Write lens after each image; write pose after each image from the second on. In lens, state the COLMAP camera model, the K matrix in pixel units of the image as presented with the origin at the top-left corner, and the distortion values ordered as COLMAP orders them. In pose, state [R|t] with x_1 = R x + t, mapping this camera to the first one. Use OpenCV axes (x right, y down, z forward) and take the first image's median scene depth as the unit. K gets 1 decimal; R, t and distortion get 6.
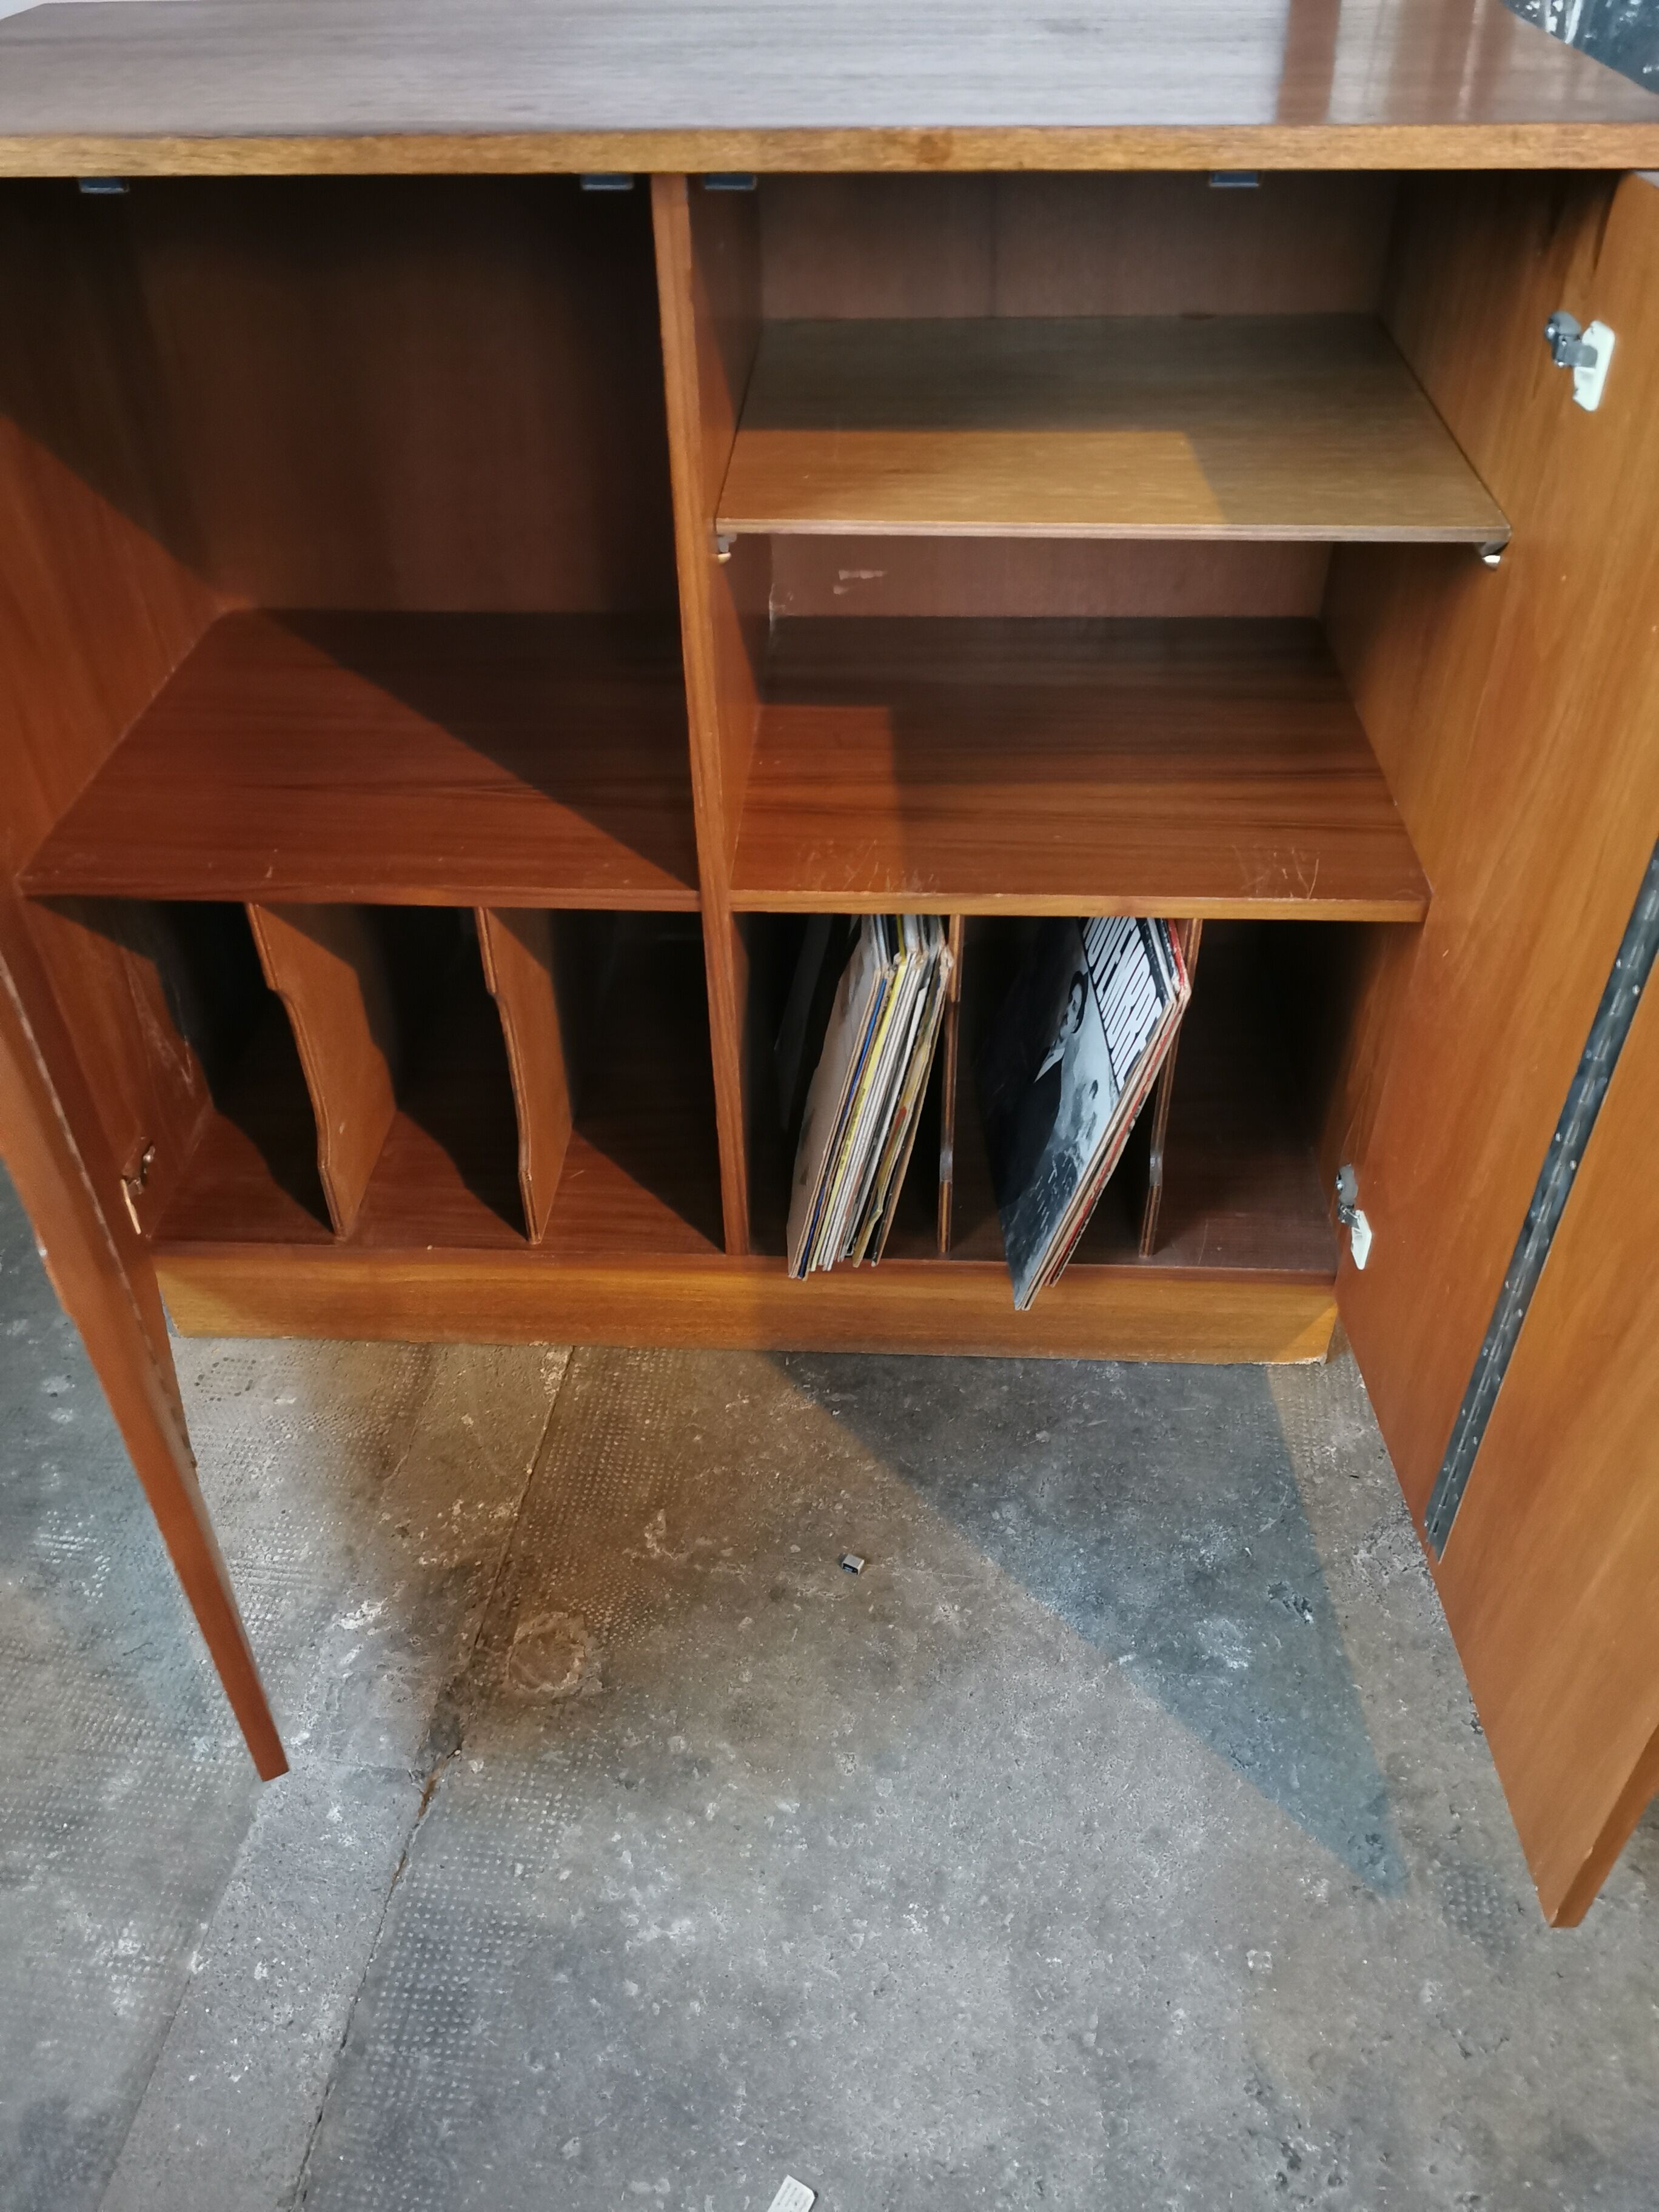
lens RADIAL K [[1707.3, 0, 815.5], [0, 1707.3, 1111.9], [0, 0, 1]] dist [0.083308, -0.137967]
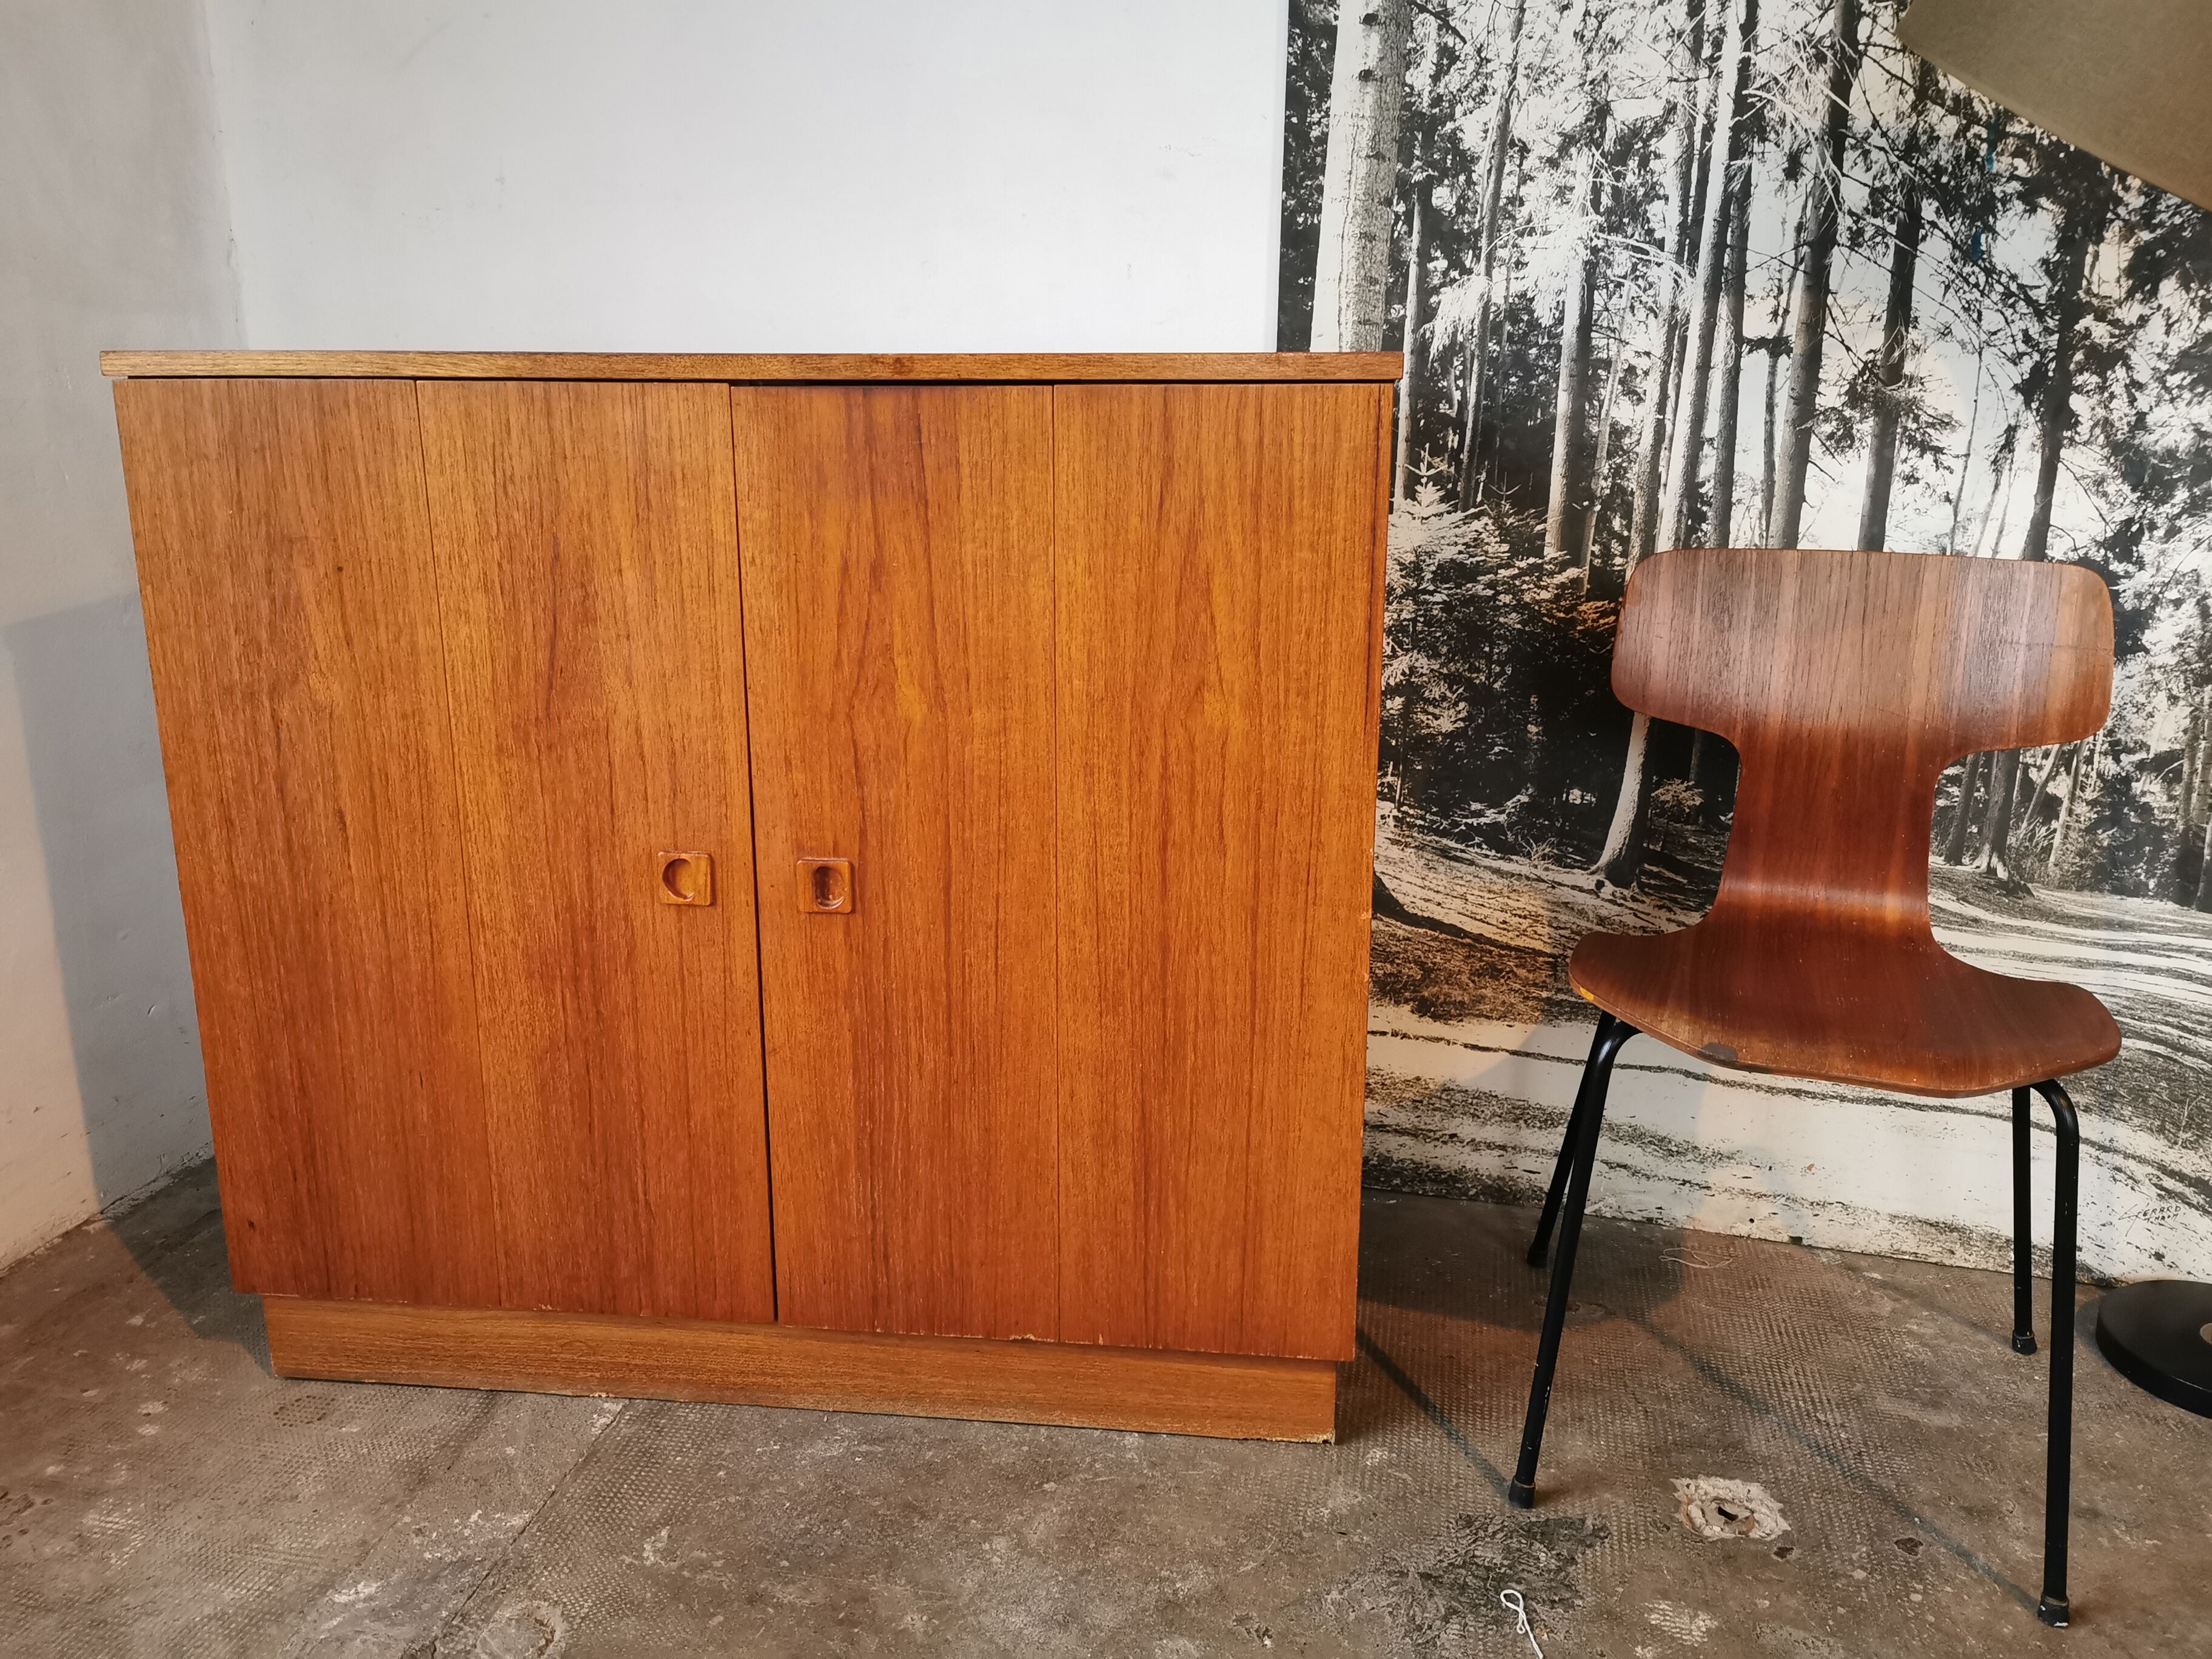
lens RADIAL K [[1705.5, 0, 1094.4], [0, 1705.5, 814.3], [0, 0, 1]] dist [0.068591, -0.092685]
pose [[0.997669, 0.031131, -0.060728, 0.224749], [-0.054353, 0.900590, -0.431258, 0.288917], [0.041266, 0.433553, 0.900183, -0.117057]]
